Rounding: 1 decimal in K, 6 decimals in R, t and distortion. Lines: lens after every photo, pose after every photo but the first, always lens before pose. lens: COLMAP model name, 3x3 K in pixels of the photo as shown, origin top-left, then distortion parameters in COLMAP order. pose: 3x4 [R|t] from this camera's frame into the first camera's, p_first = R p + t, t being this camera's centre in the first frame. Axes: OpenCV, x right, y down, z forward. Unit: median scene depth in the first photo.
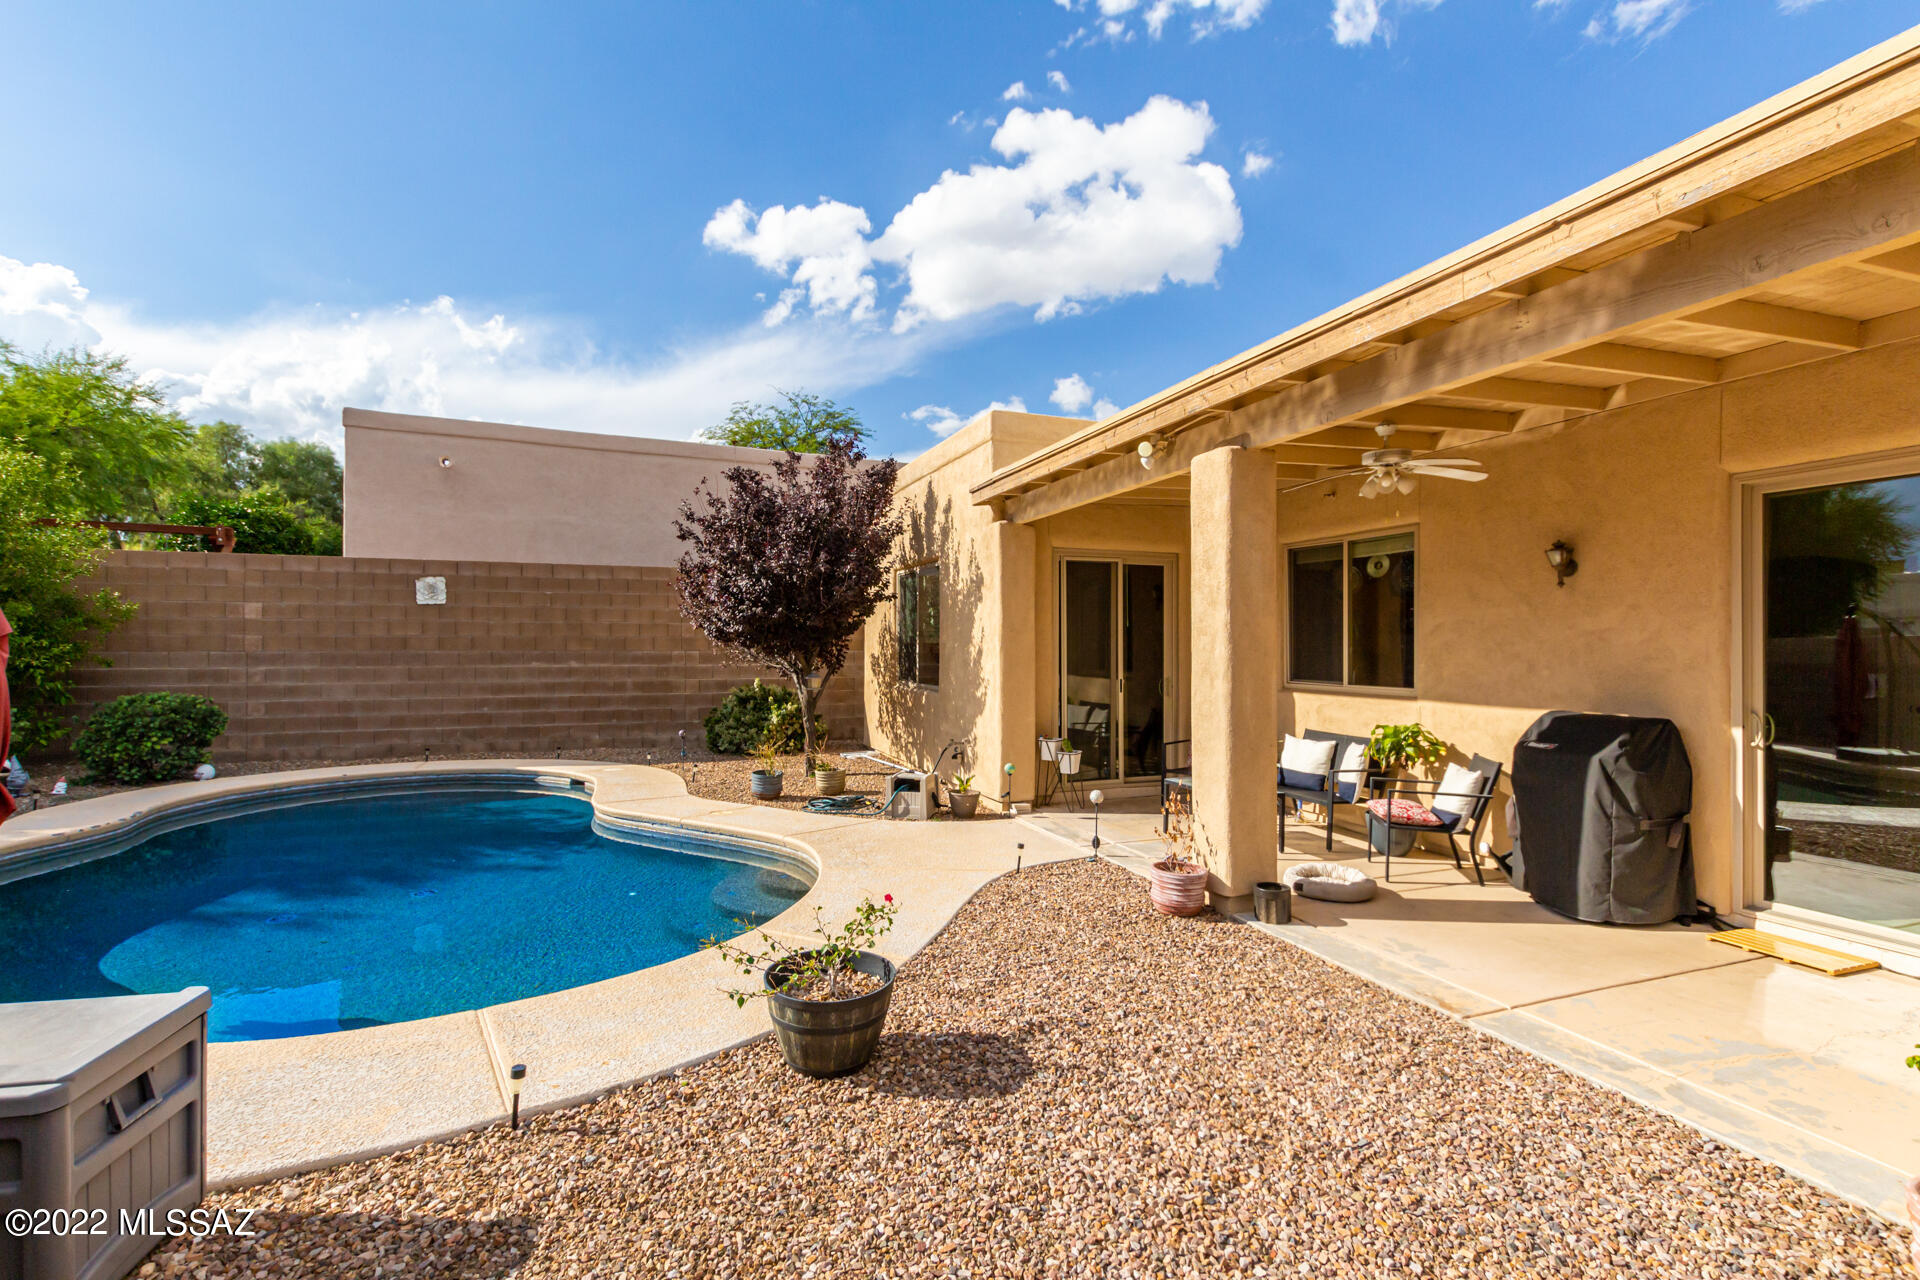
lens RADIAL K [[879.1, 0, 954.0], [0, 879.1, 639.7], [0, 0, 1]] dist [0.008225, -0.001922]
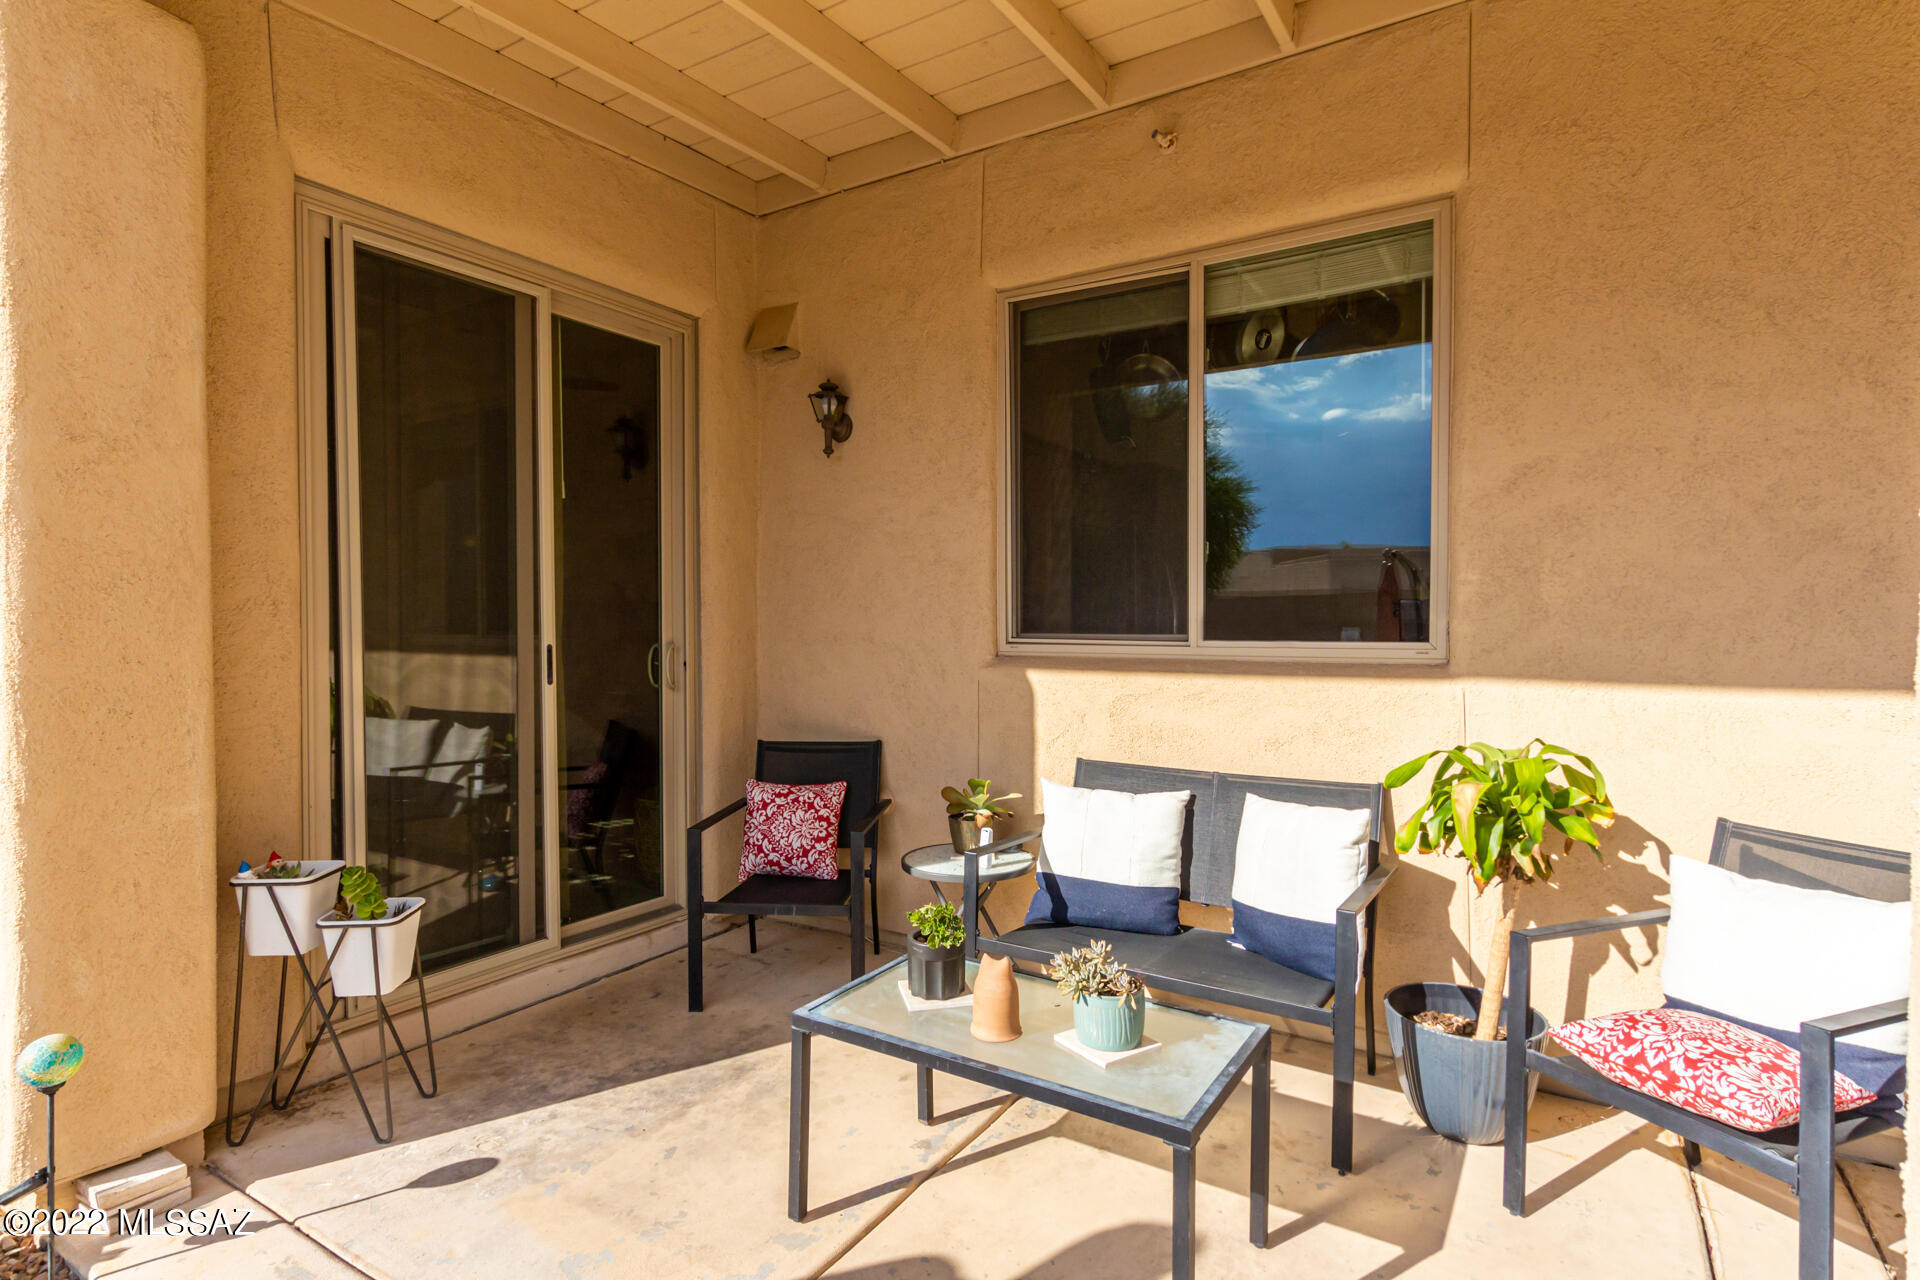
lens RADIAL K [[980.0, 0, 965.0], [0, 980.0, 635.0], [0, 0, 1]] dist [0.002024, 0.000180]
pose [[0.790918, -0.012003, 0.611805, 0.092388], [0.001336, 0.999839, 0.017888, 0.036702], [-0.611921, -0.013331, 0.790806, 0.651505]]
